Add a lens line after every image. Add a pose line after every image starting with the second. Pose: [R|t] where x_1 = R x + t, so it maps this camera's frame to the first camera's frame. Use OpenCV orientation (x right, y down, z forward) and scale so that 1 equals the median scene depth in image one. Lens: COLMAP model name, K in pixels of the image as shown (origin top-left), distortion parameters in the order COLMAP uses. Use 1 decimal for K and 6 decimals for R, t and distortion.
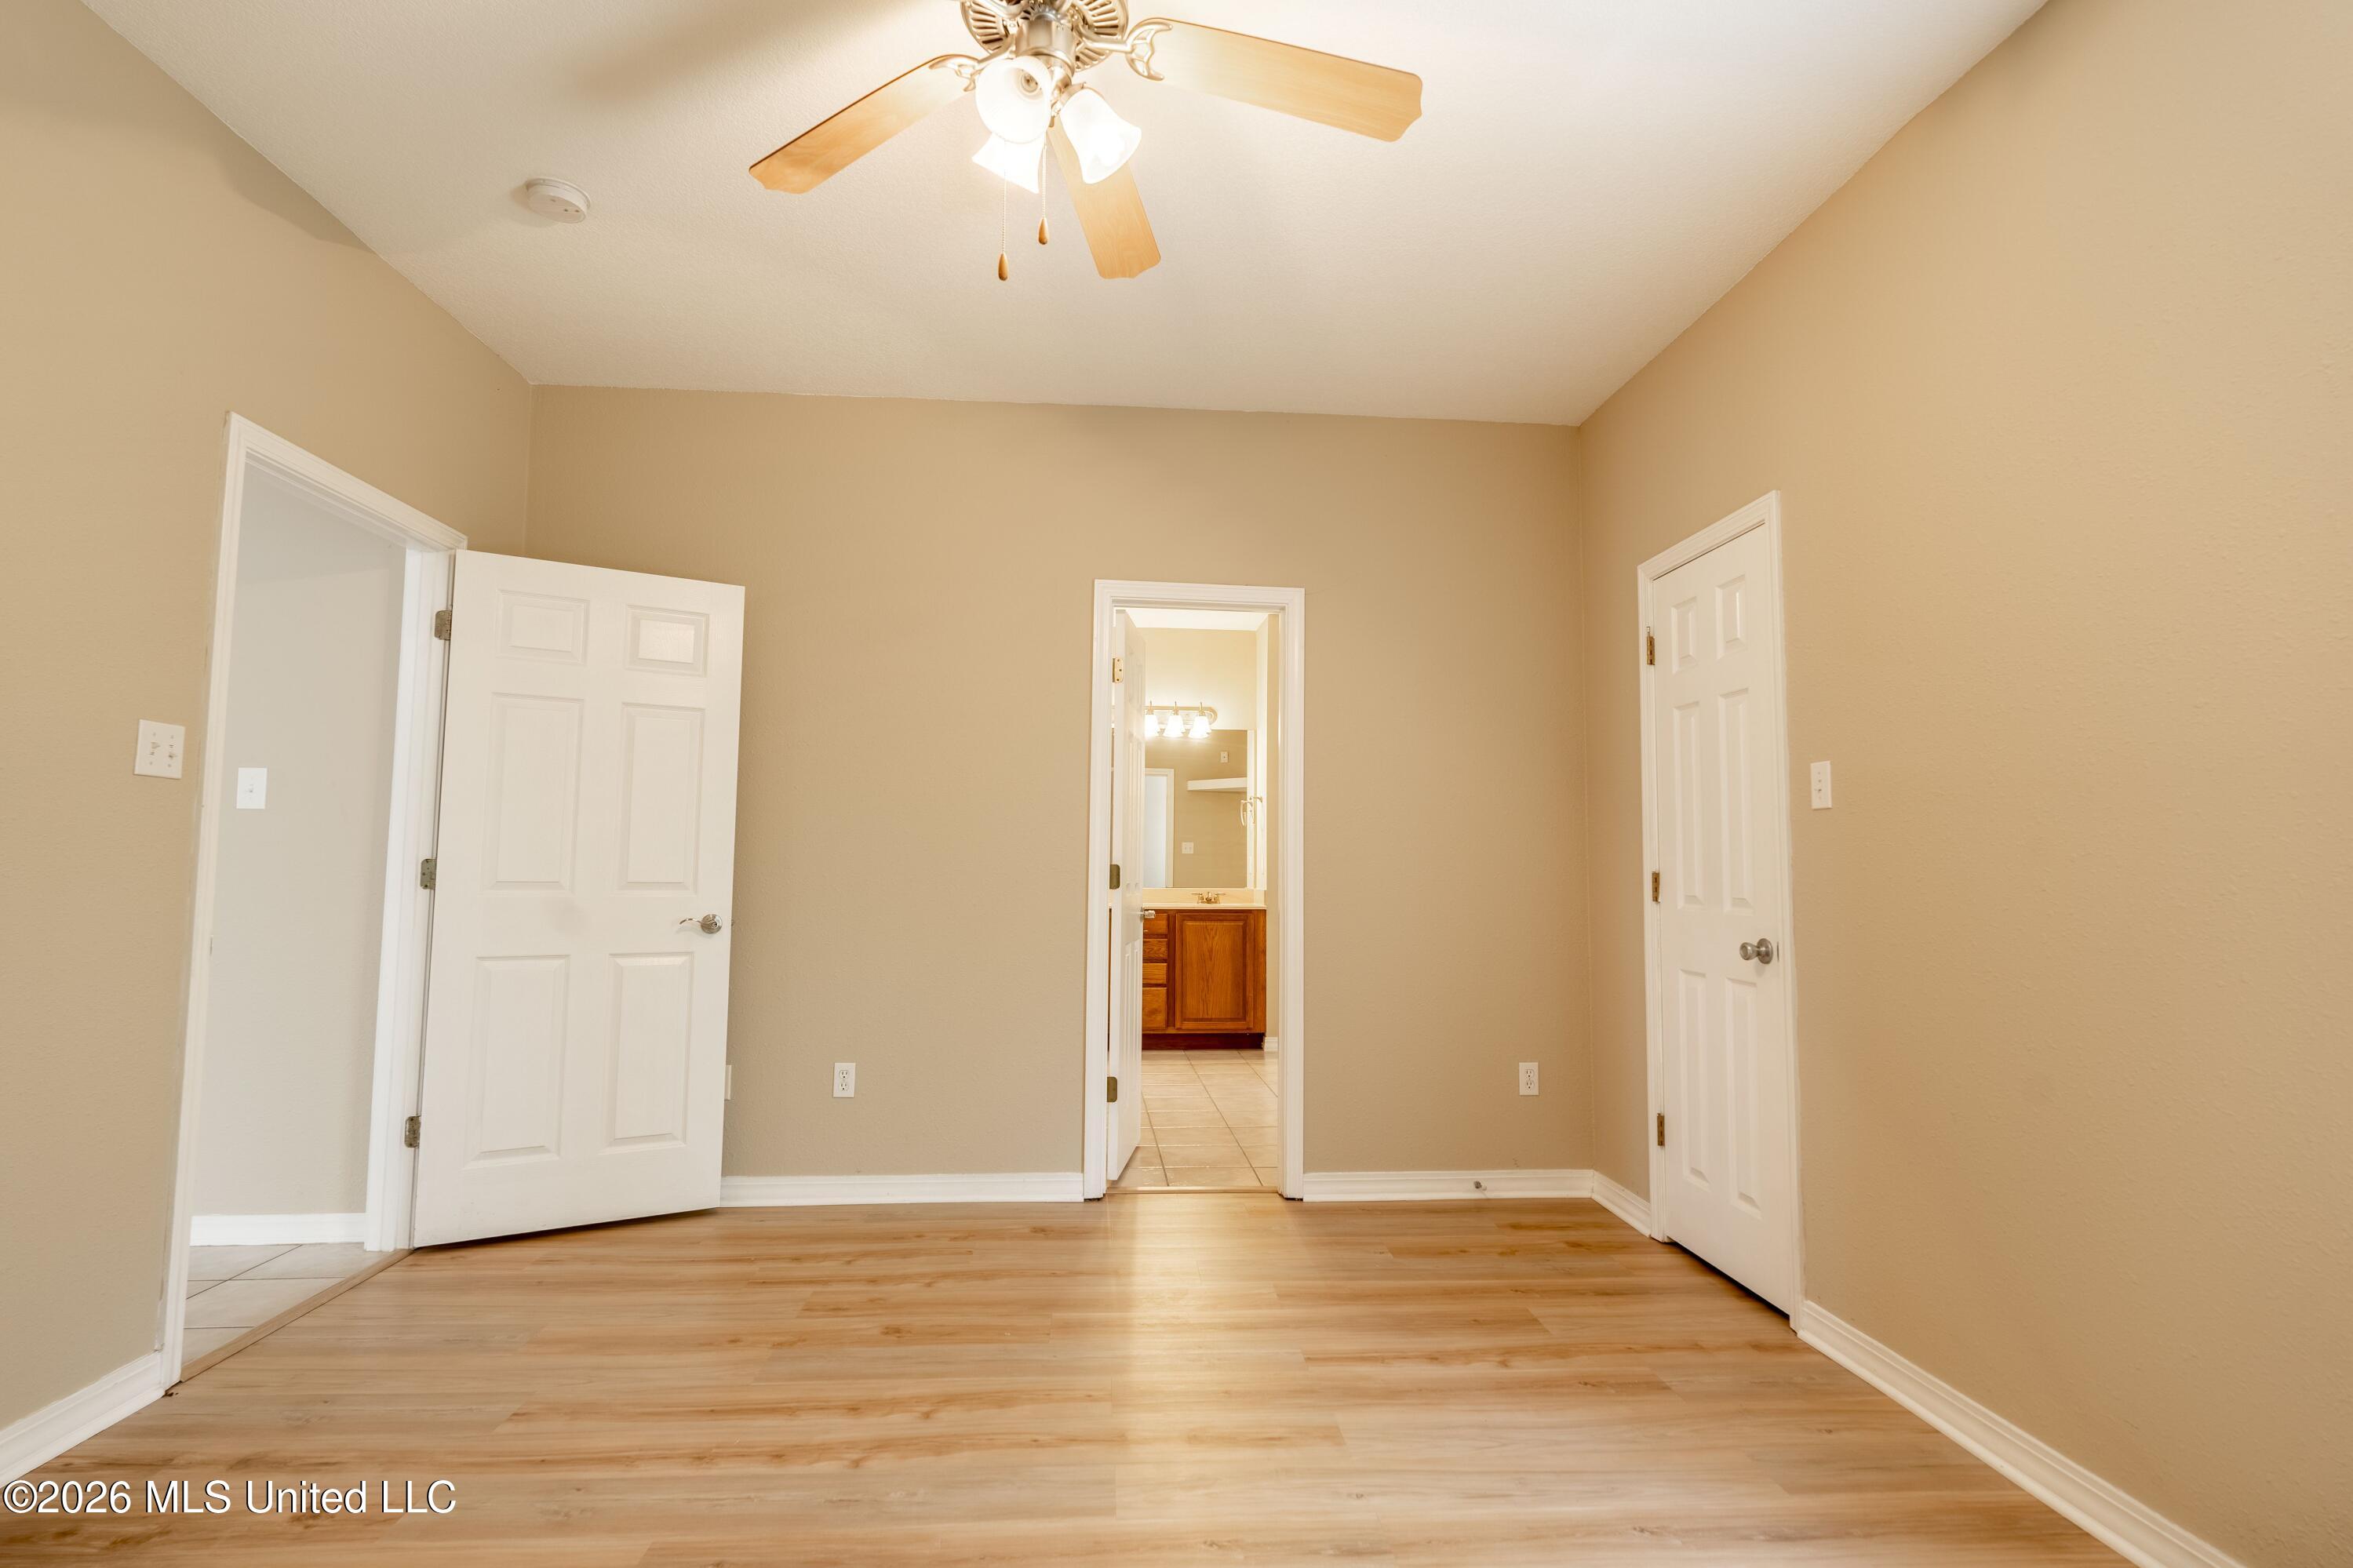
lens RADIAL K [[1131.0, 0, 1179.4], [0, 1131.0, 785.7], [0, 0, 1]] dist [-0.001124, 0.000254]
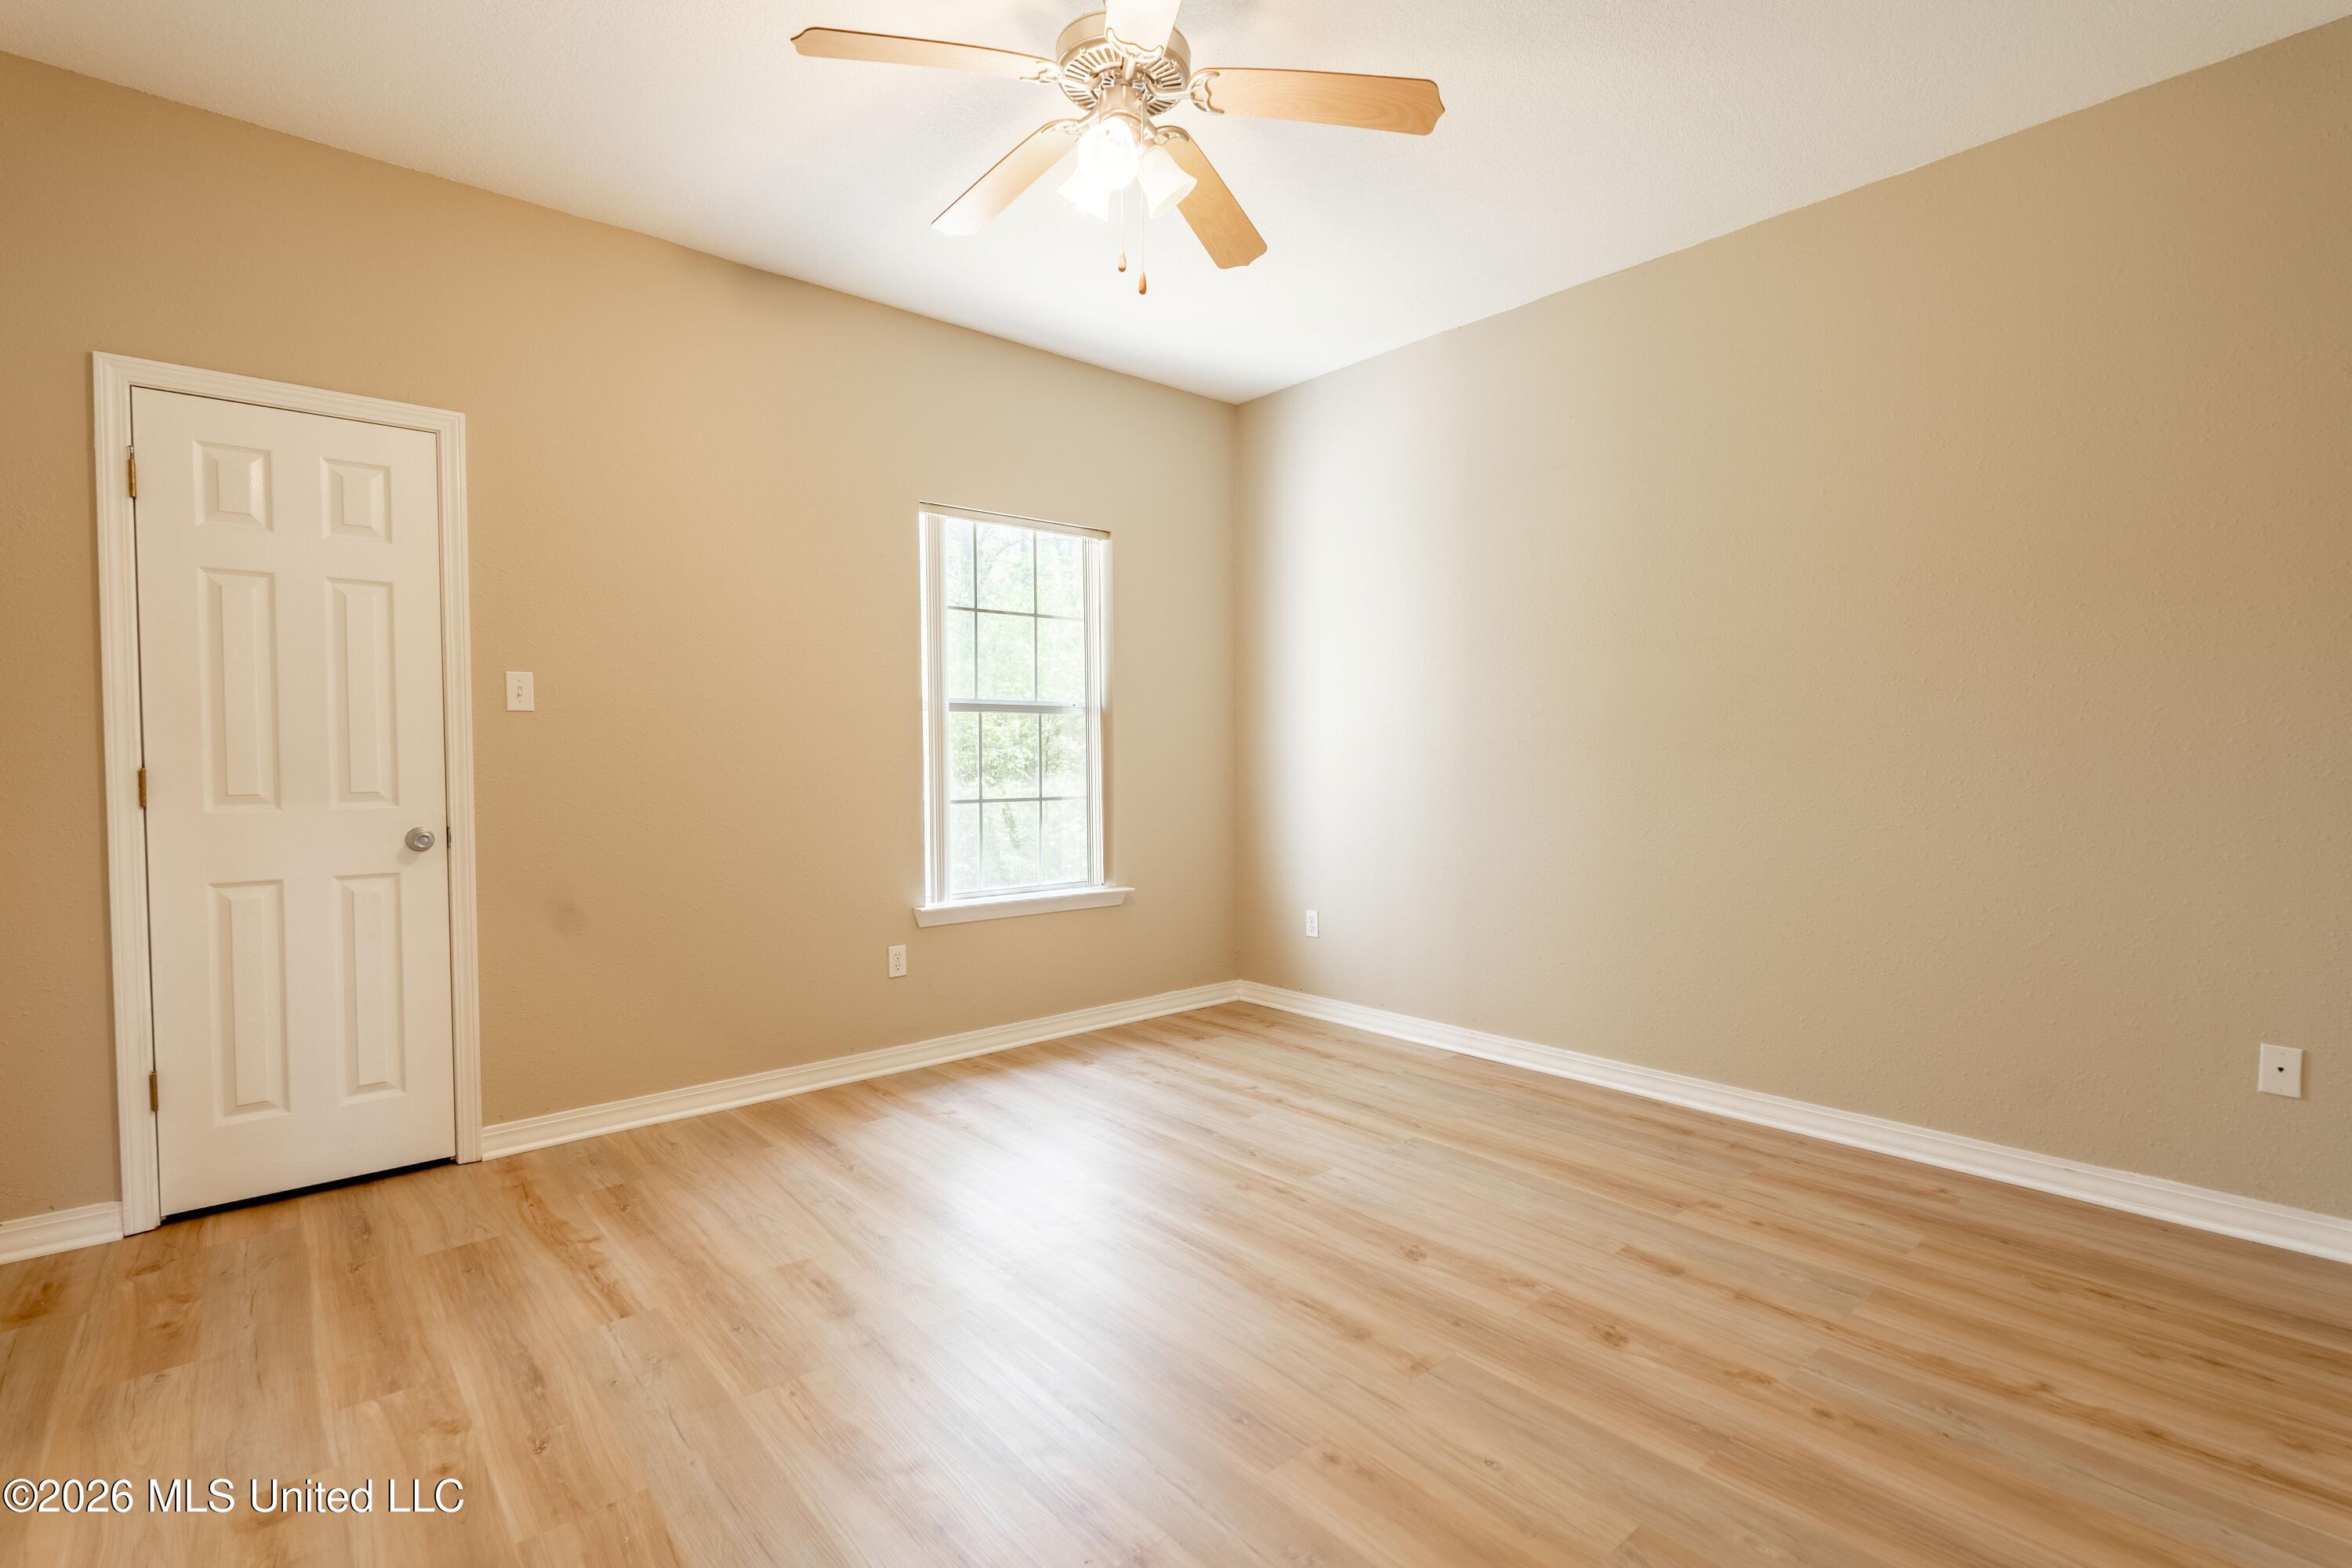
lens RADIAL K [[1076.1, 0, 1181.2], [0, 1076.1, 787.7], [0, 0, 1]] dist [-0.003477, 0.000658]
pose [[-0.603495, -0.024729, 0.796983, -0.767534], [-0.052271, 0.998596, -0.008596, 0.074405], [-0.795651, -0.046846, -0.603940, 1.120543]]
